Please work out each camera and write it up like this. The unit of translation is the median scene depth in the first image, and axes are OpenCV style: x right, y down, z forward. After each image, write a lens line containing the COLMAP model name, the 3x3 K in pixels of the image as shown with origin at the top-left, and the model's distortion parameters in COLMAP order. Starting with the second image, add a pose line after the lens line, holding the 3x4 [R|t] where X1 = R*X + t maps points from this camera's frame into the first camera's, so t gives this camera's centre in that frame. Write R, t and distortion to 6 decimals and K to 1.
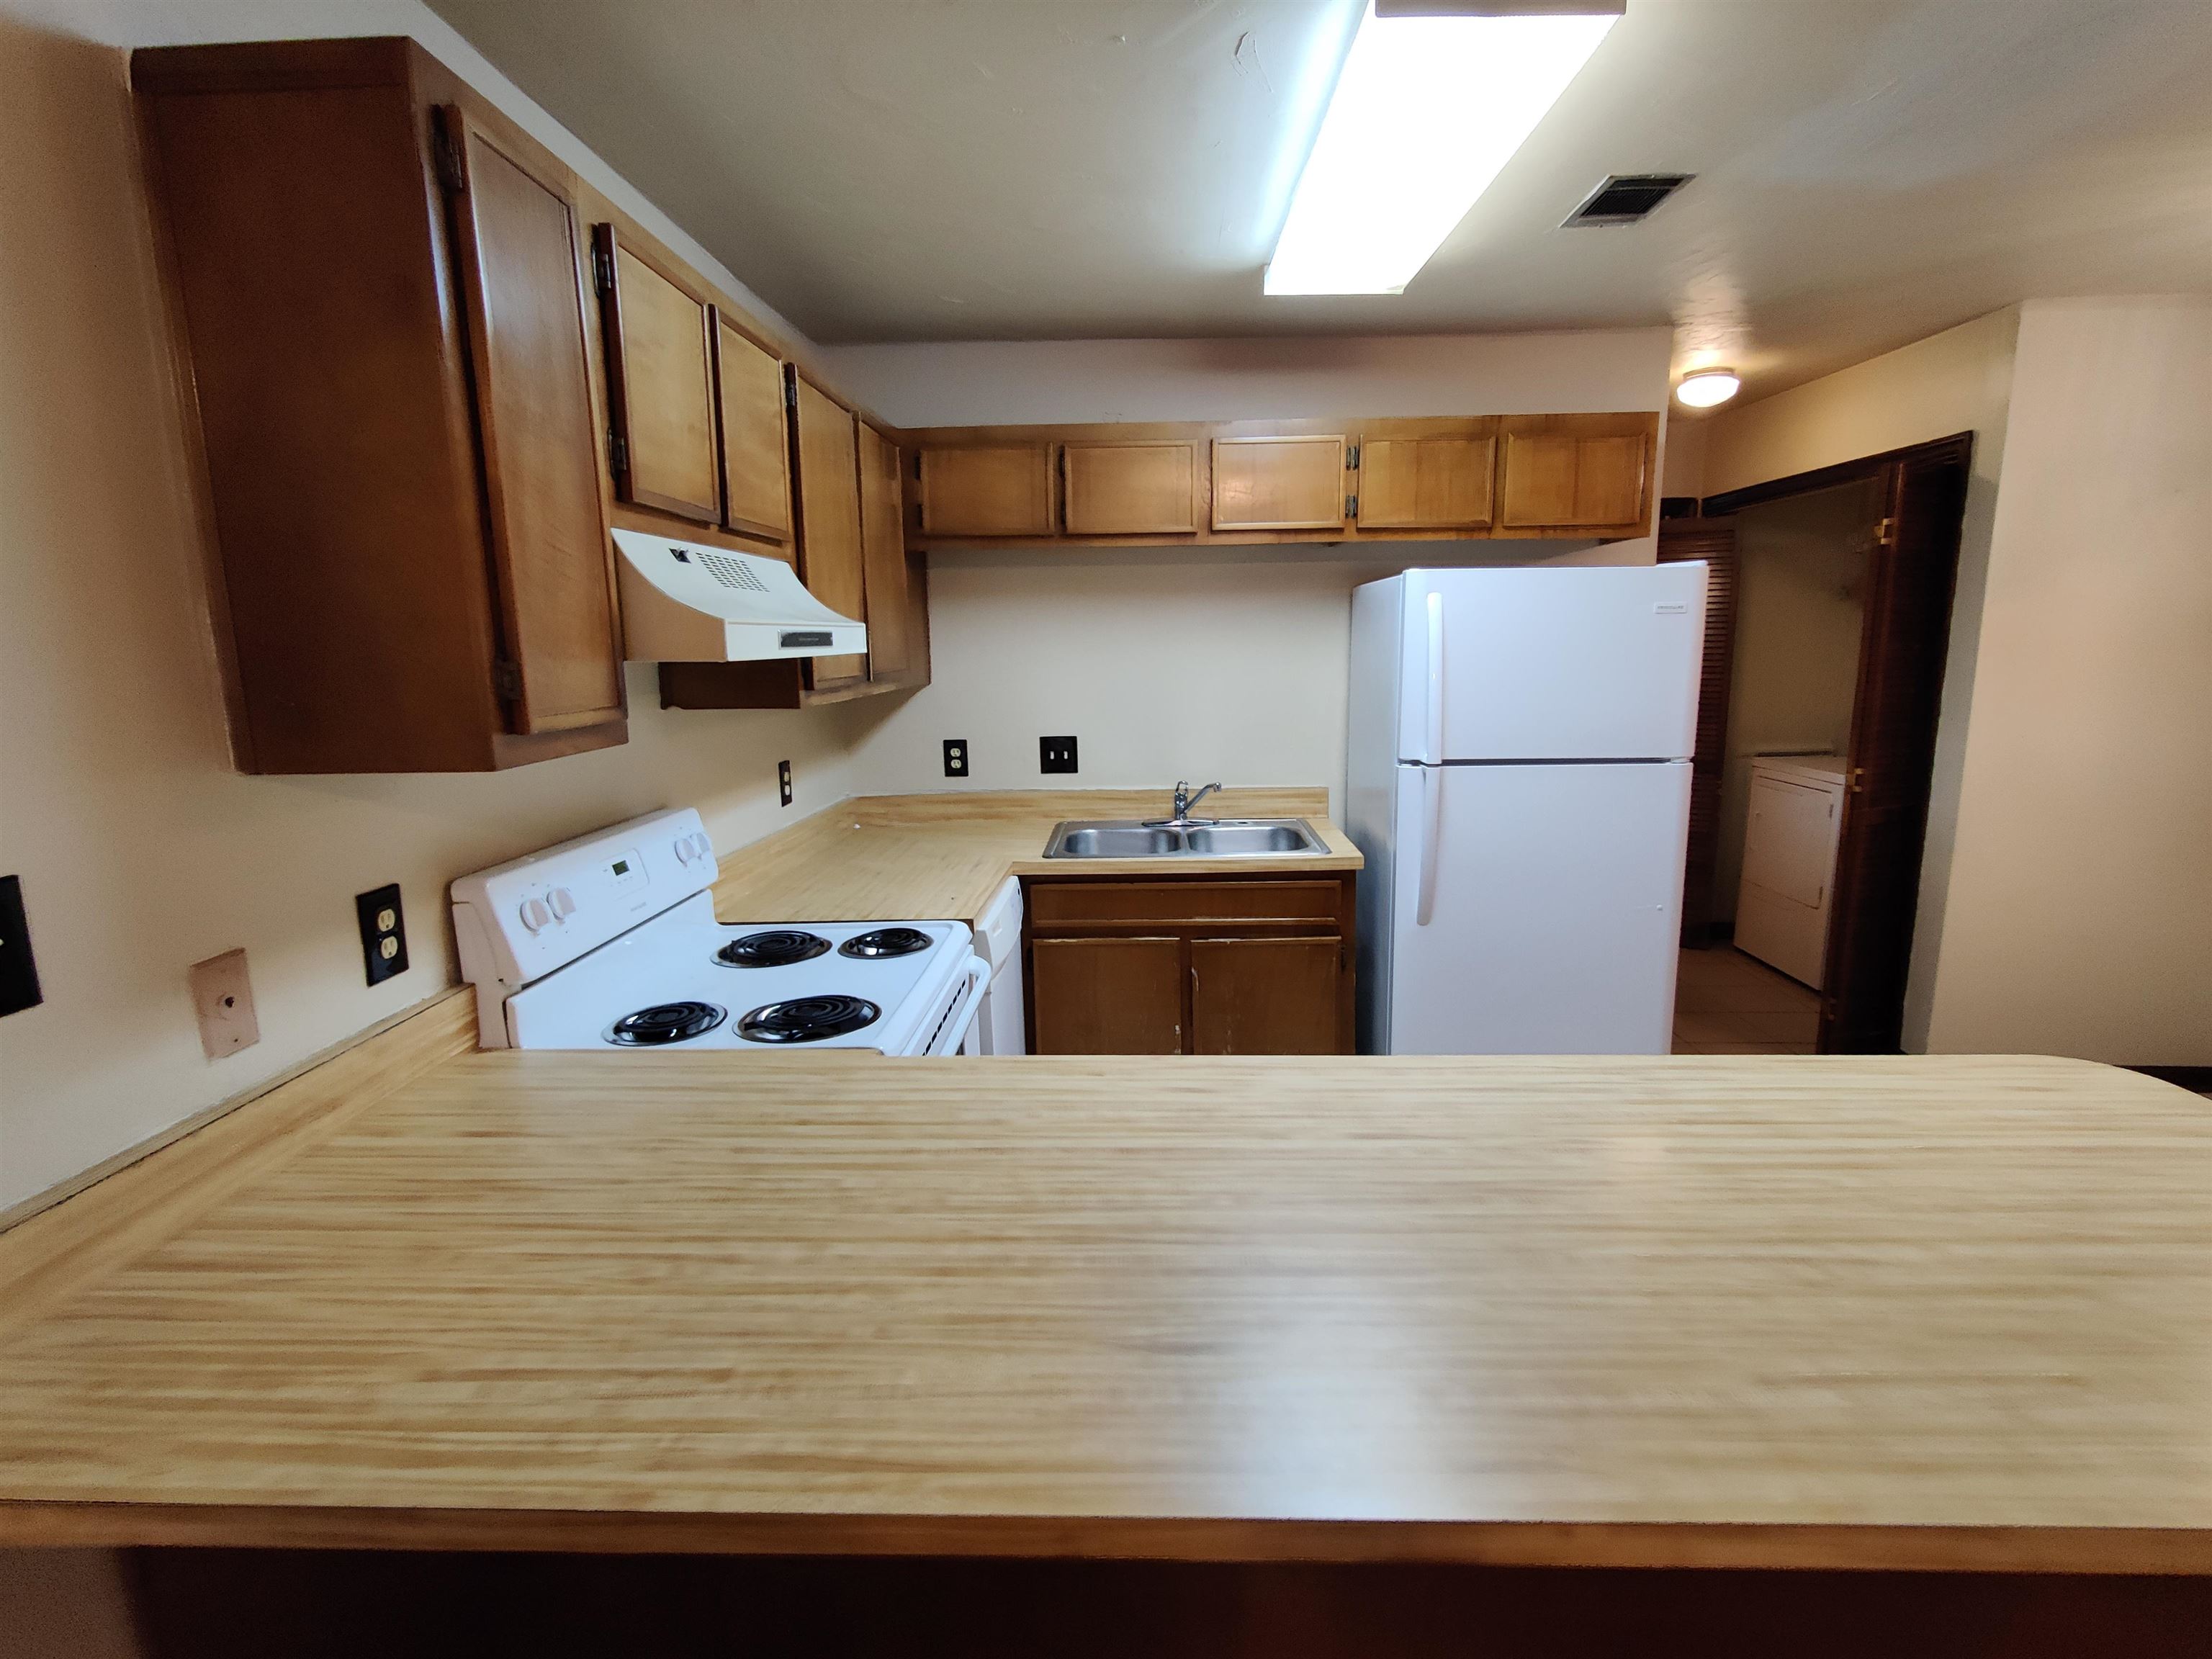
lens RADIAL K [[1086.4, 0, 1113.5], [0, 1086.4, 828.2], [0, 0, 1]] dist [0.003101, 0.000112]
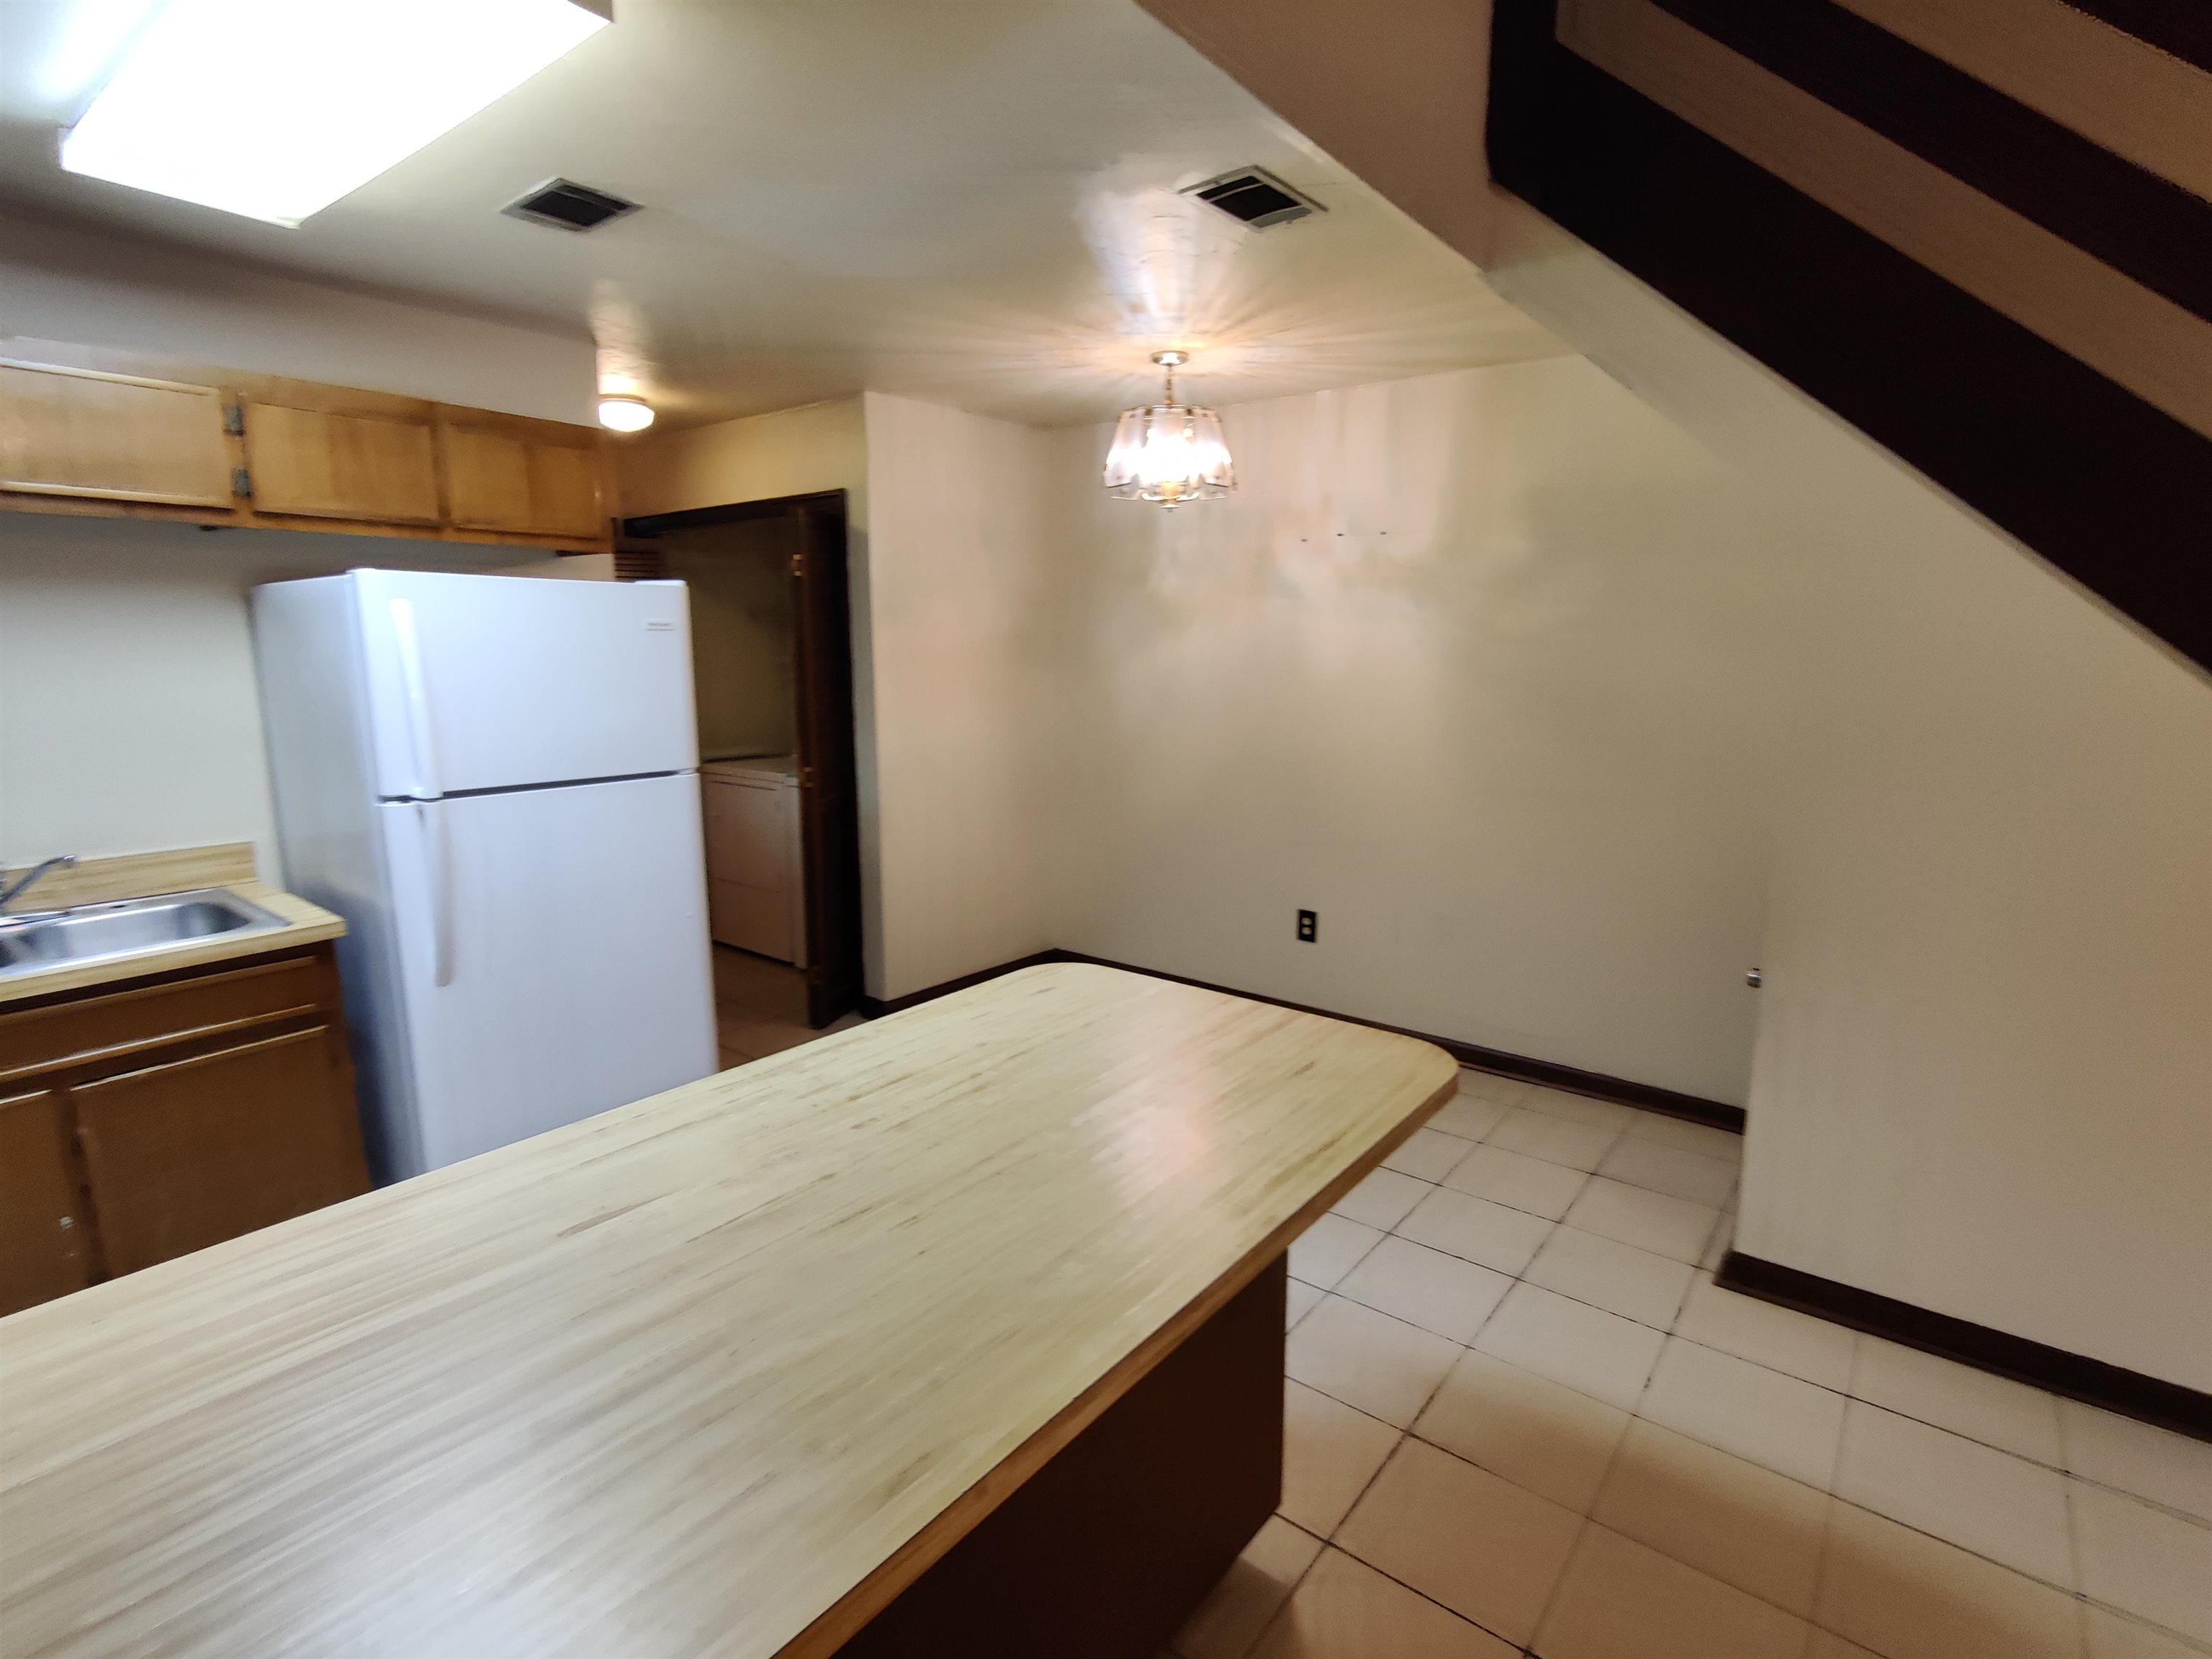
lens RADIAL K [[1086.4, 0, 1113.5], [0, 1086.4, 828.2], [0, 0, 1]] dist [0.003101, 0.000112]
pose [[0.593036, -0.119700, 0.796228, -0.068467], [0.130984, 0.990057, 0.051282, -0.008480], [-0.794450, 0.073881, 0.602819, 0.051332]]
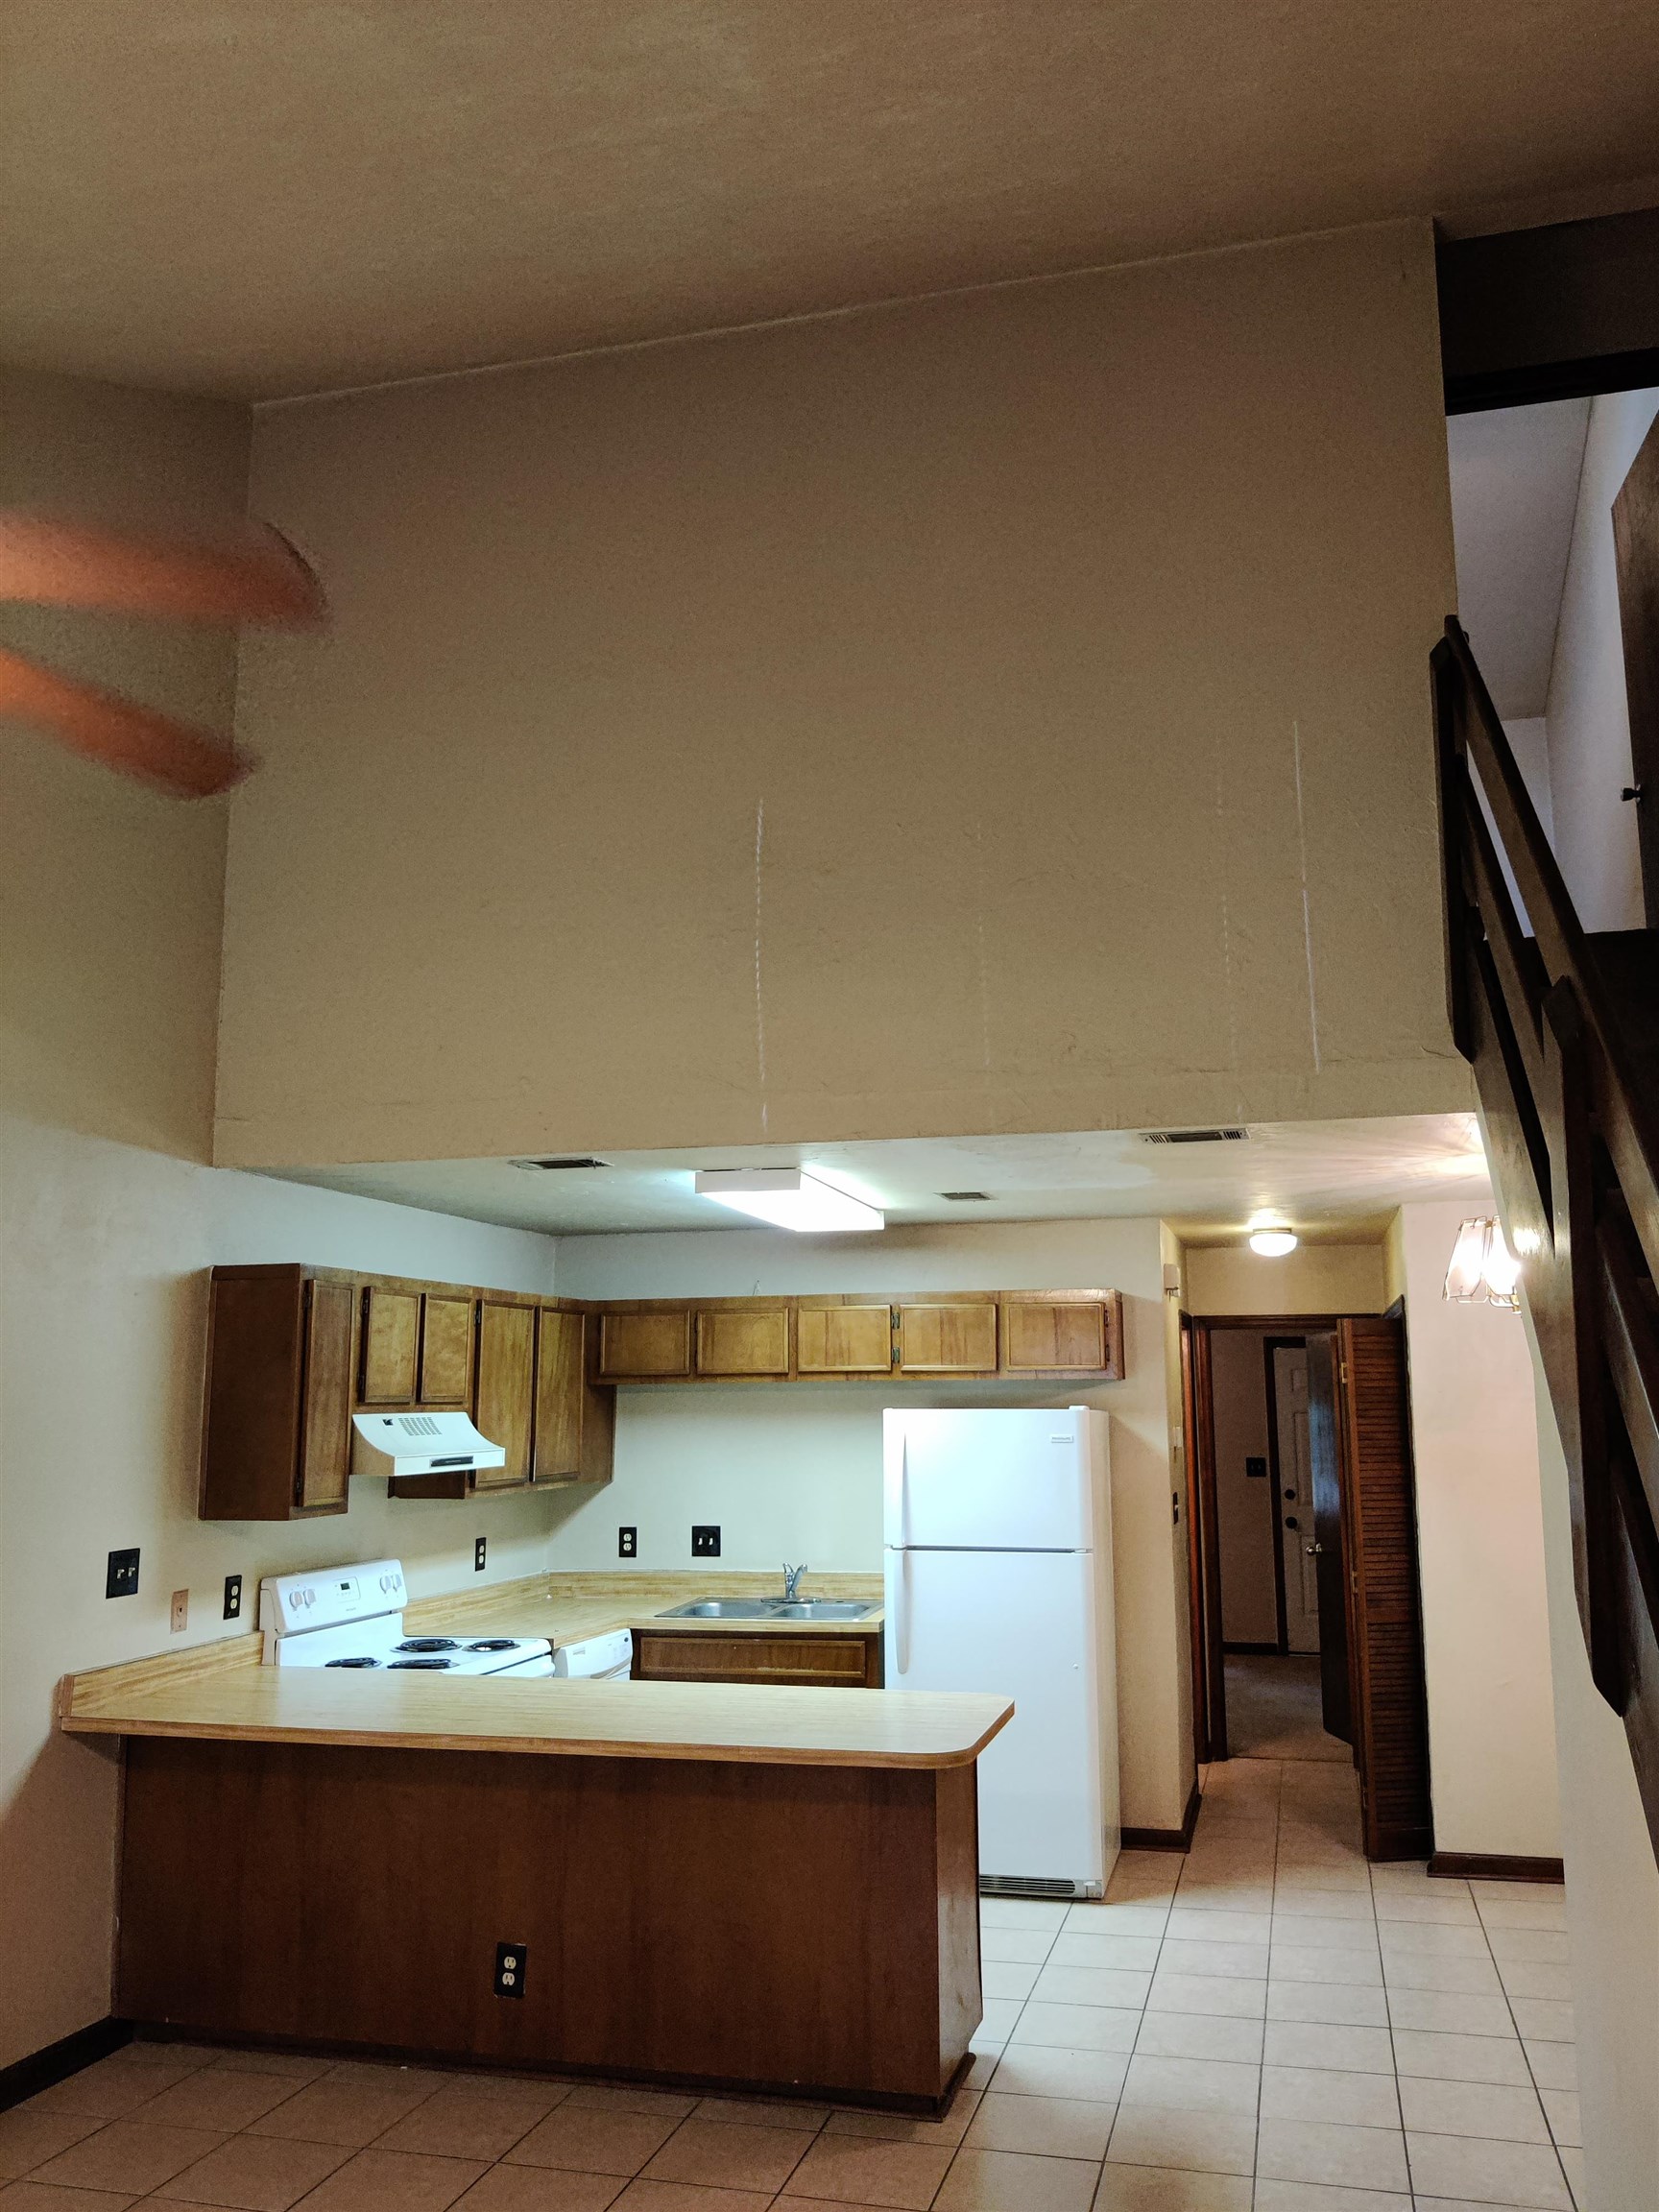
lens RADIAL K [[1726.9, 0, 859.6], [0, 1726.9, 1141.7], [0, 0, 1]] dist [0.061218, 0.000123]
pose [[0.976711, -0.023196, -0.213303, 0.703329], [-0.045094, 0.949743, -0.309767, 0.132901], [0.209769, 0.312171, 0.926578, -1.201197]]
